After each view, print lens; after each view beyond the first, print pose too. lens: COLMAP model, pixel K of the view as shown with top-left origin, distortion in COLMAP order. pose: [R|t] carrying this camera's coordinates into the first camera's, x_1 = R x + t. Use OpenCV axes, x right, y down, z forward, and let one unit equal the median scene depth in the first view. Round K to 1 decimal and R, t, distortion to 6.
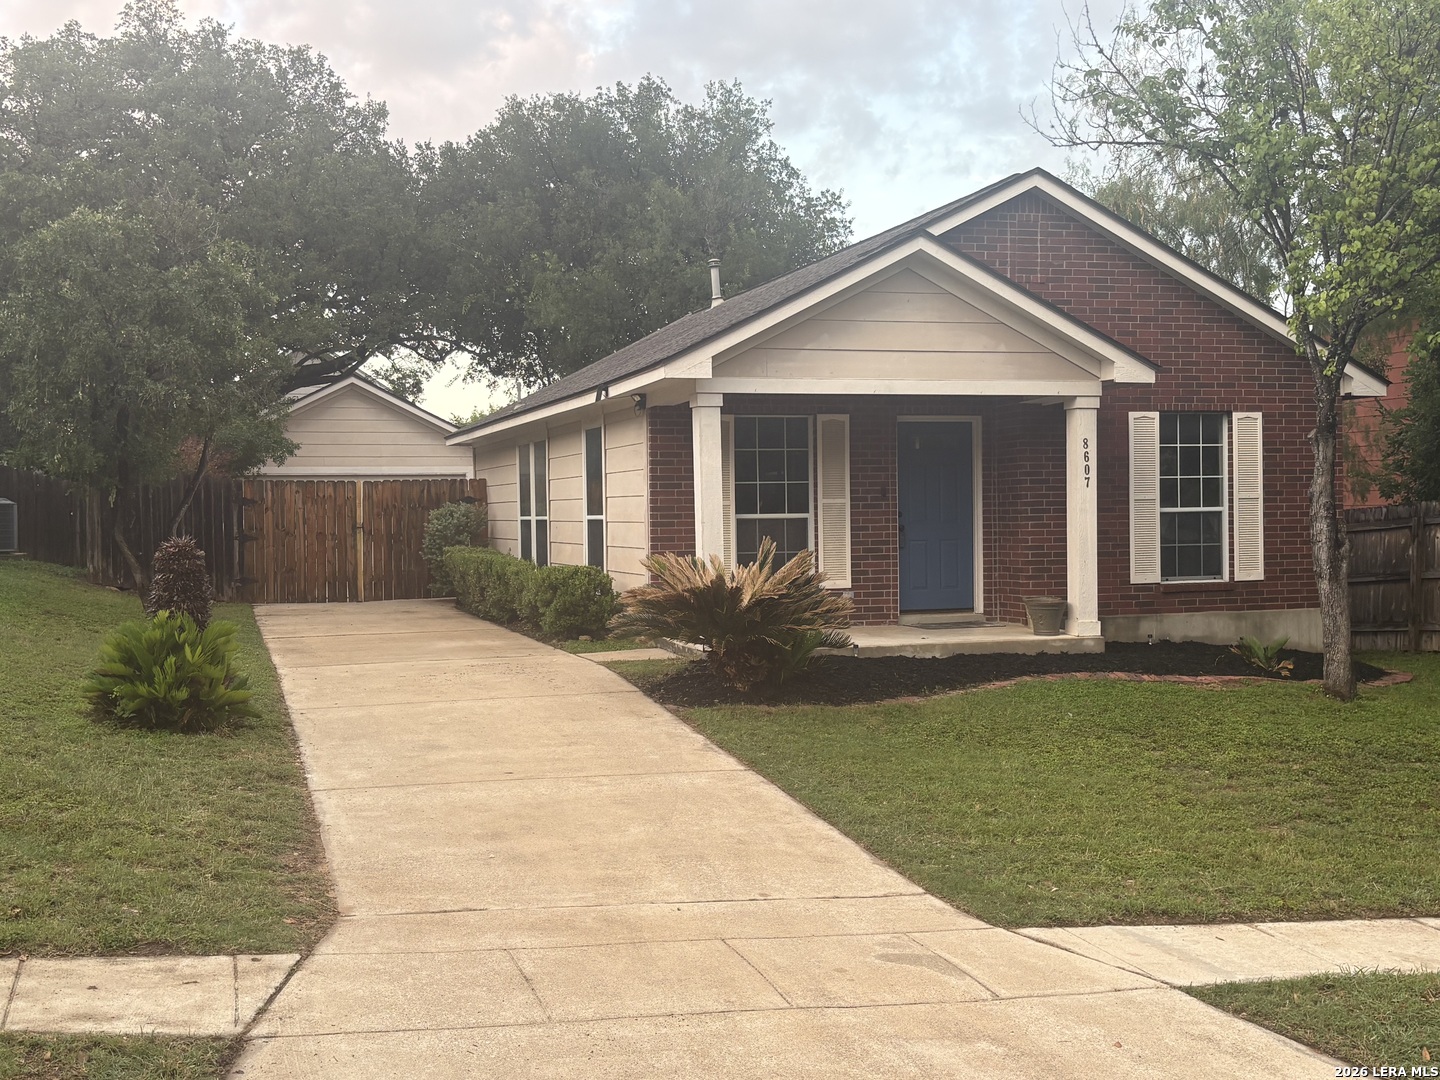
lens RADIAL K [[1560.8, 0, 693.0], [0, 1560.8, 537.3], [0, 0, 1]] dist [0.179074, -0.397786]
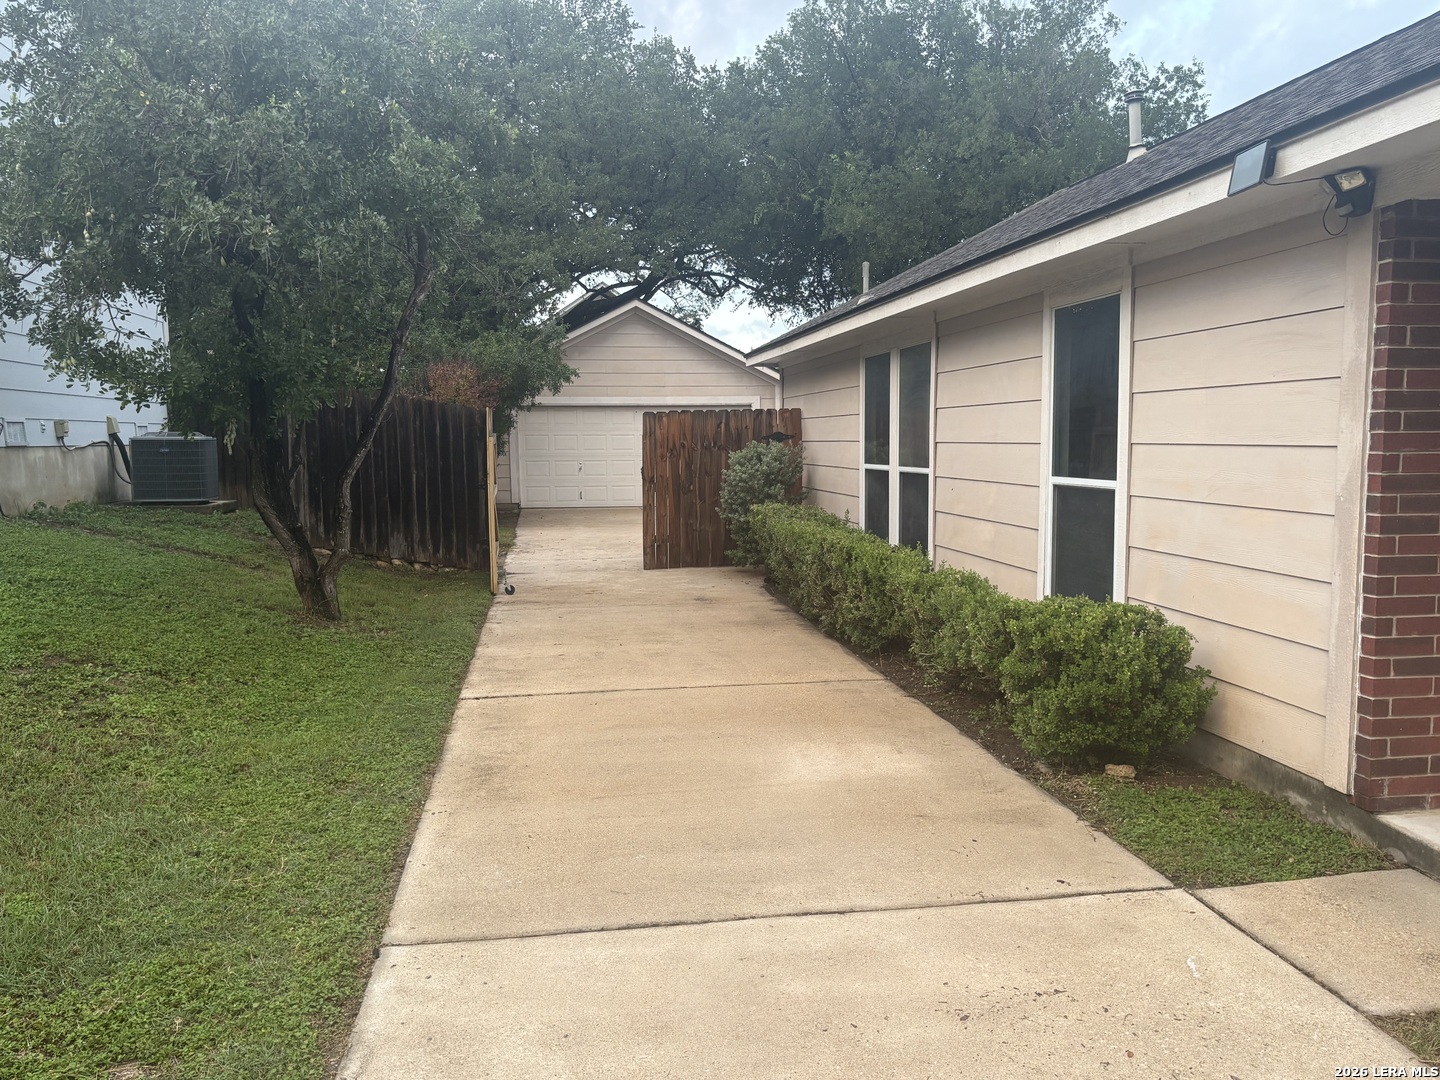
lens RADIAL K [[1149.9, 0, 720.0], [0, 1149.9, 540.0], [0, 0, 1]] dist [0.129169, -0.178129]
pose [[0.989176, 0.017778, -0.145653, -0.113807], [-0.006860, 0.997151, 0.075123, -0.020157], [0.146573, -0.073311, 0.986479, 0.566610]]
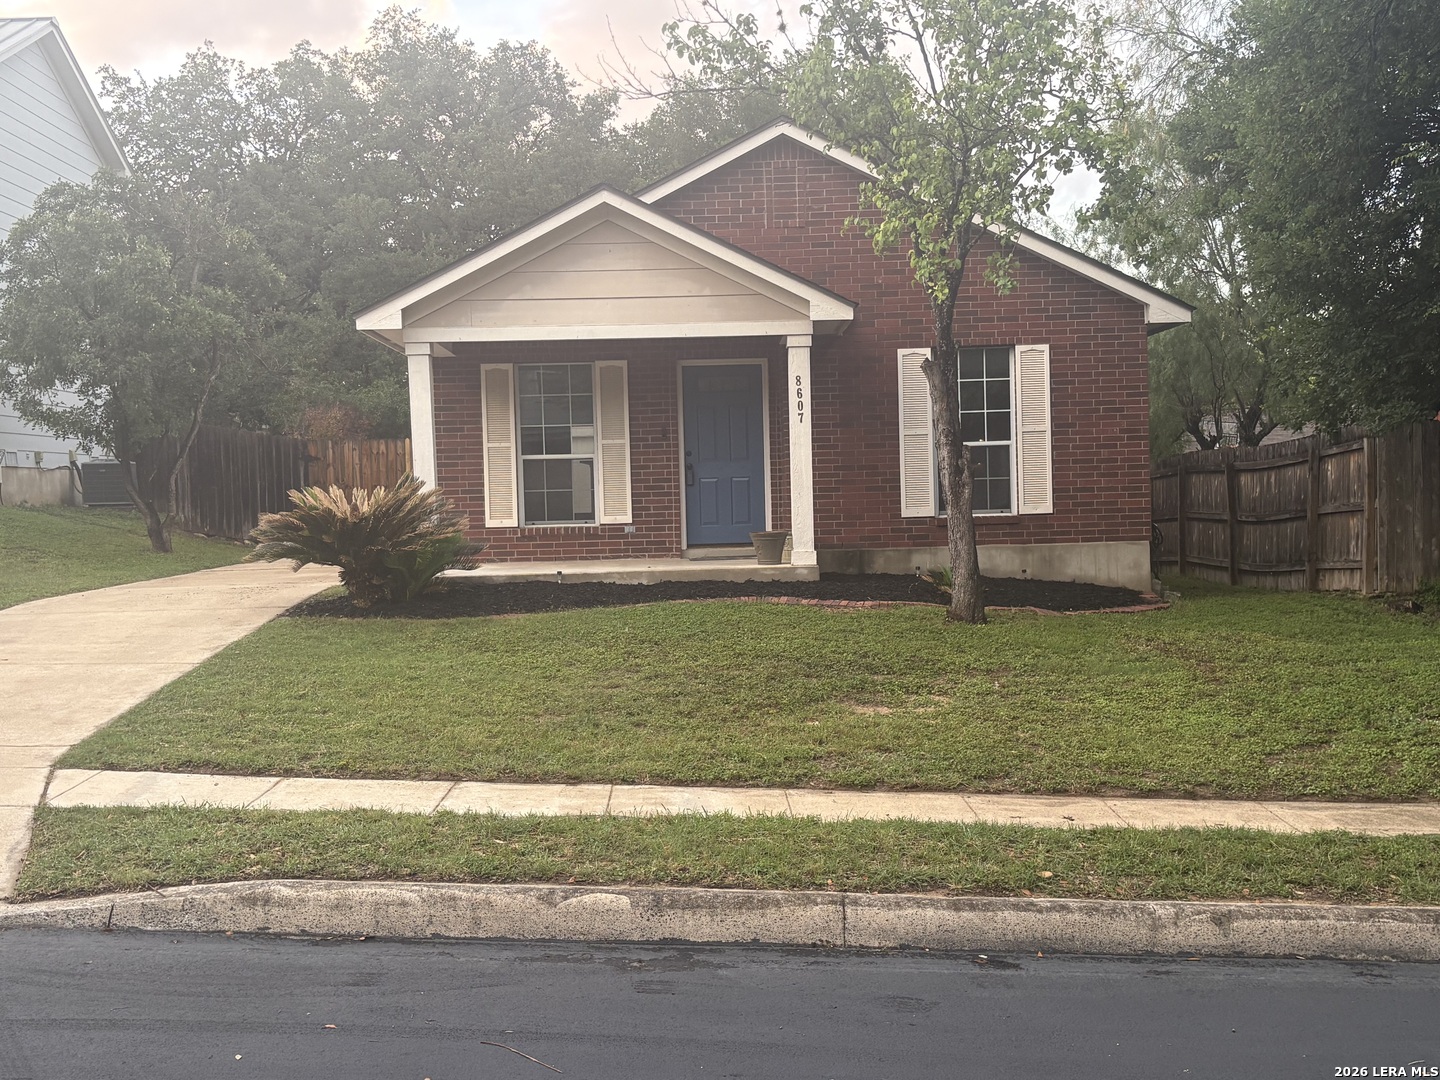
lens RADIAL K [[1560.8, 0, 693.0], [0, 1560.8, 537.3], [0, 0, 1]] dist [0.179074, -0.397786]
pose [[0.957932, -0.002932, -0.286981, 0.376847], [0.008375, 0.999808, 0.017741, 0.019919], [0.286874, -0.019398, 0.957772, -0.010497]]
